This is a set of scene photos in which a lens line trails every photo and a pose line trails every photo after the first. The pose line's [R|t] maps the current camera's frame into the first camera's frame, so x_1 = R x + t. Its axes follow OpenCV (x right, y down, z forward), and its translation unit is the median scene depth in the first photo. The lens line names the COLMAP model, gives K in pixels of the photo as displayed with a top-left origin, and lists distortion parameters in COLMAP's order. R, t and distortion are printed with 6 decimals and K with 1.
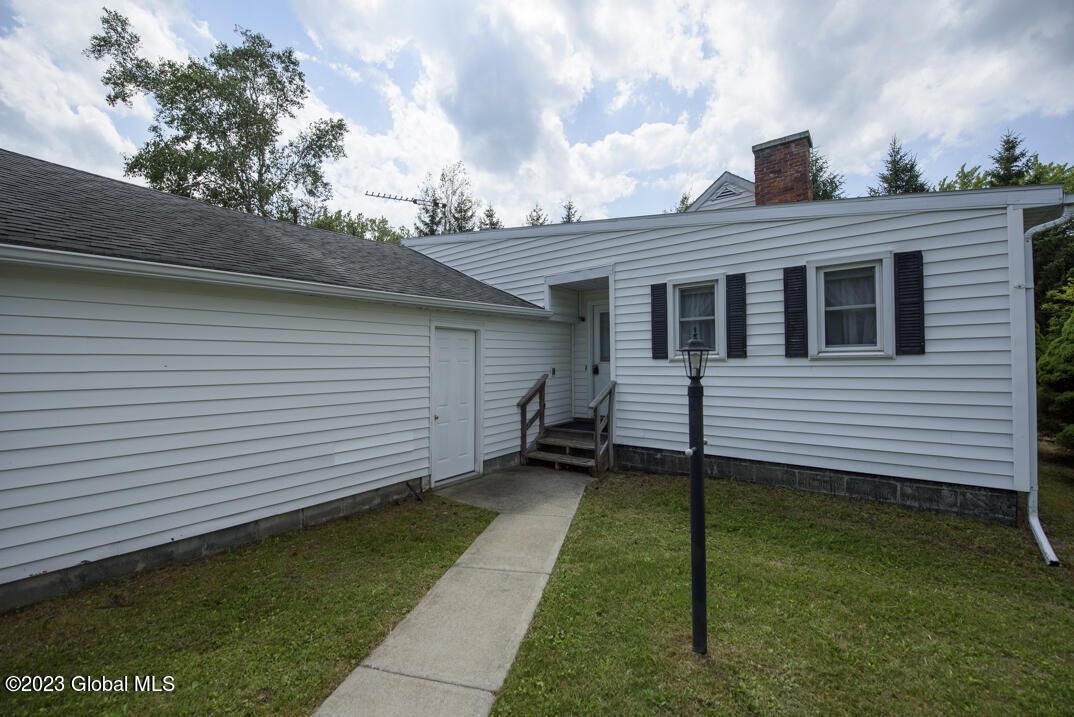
lens RADIAL K [[429.5, 0, 535.3], [0, 429.5, 361.2], [0, 0, 1]] dist [-0.009431, -0.004472]
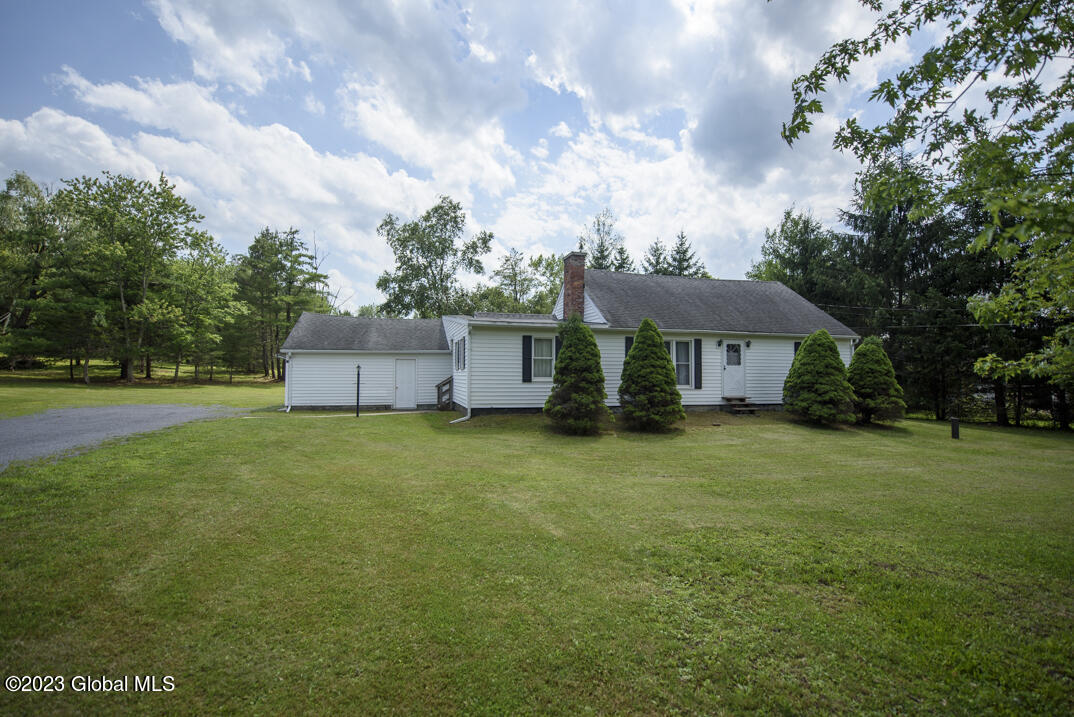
lens RADIAL K [[472.4, 0, 537.0], [0, 472.4, 358.5], [0, 0, 1]] dist [-0.002762, -0.000315]
pose [[0.799343, 0.003077, -0.600868, 1.327643], [-0.014200, 0.999804, -0.013771, -0.025978], [0.600708, 0.019540, 0.799230, -0.604628]]
